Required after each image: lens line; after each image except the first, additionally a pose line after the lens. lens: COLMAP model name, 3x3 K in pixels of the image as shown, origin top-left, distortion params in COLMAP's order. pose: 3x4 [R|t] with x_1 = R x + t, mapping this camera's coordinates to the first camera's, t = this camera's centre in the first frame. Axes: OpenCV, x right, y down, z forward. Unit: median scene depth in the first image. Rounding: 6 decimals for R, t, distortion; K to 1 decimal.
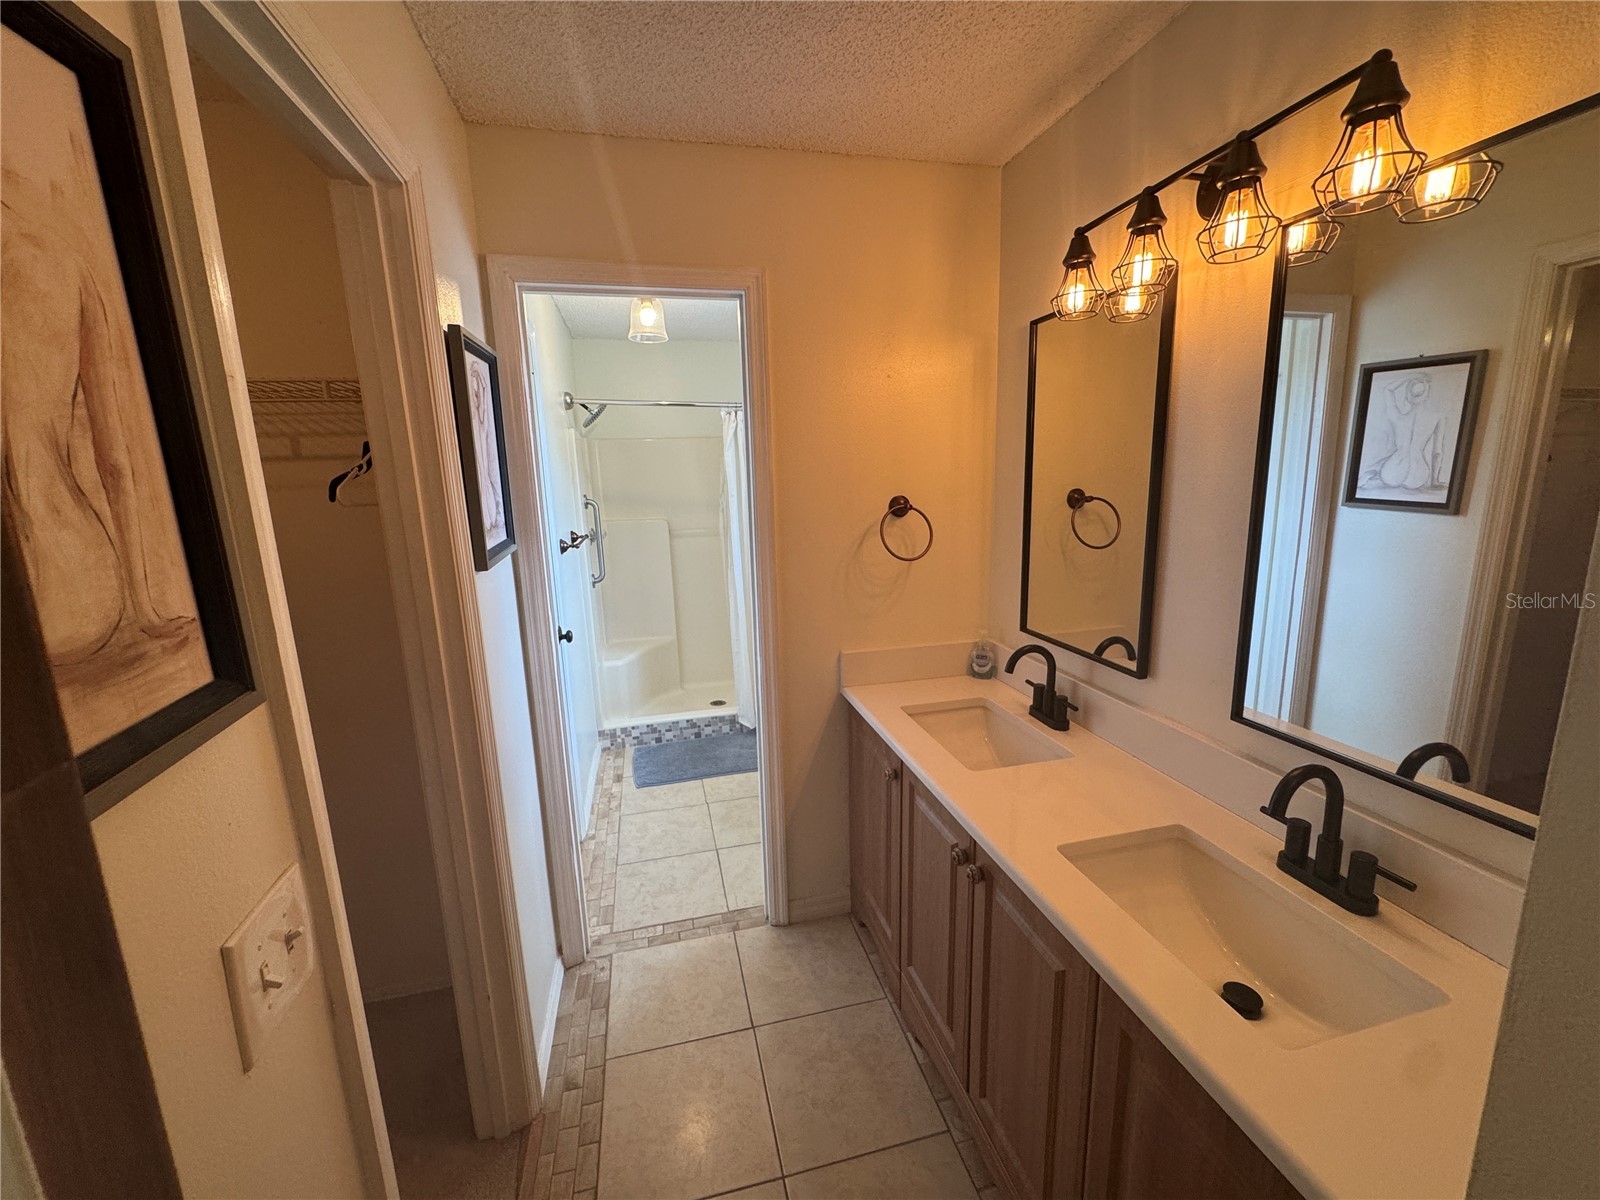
lens RADIAL K [[639.1, 0, 800.8], [0, 639.1, 597.3], [0, 0, 1]] dist [-0.002644, -0.000138]
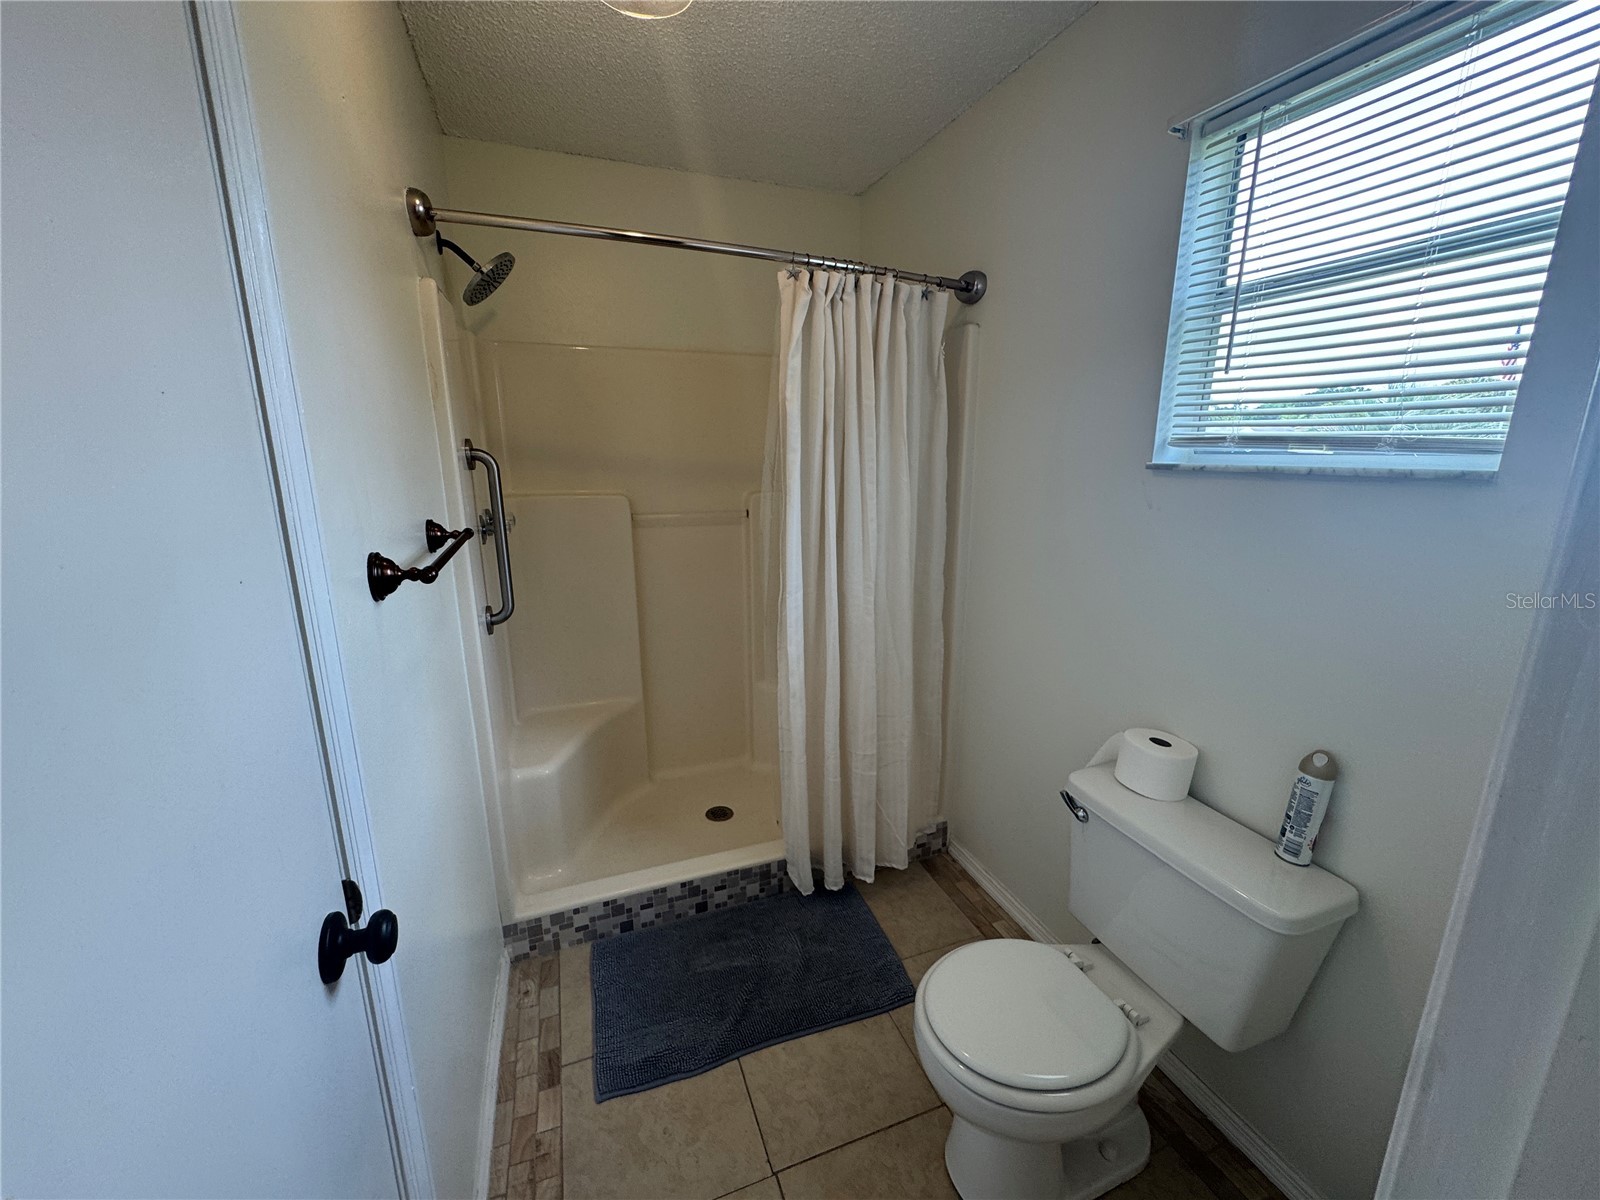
lens RADIAL K [[639.1, 0, 800.8], [0, 639.1, 597.3], [0, 0, 1]] dist [-0.002644, -0.000138]
pose [[0.991875, 0.000636, 0.127213, -0.151027], [-0.005413, 0.999293, 0.037211, -0.062019], [-0.127099, -0.037598, 0.991177, 0.488133]]
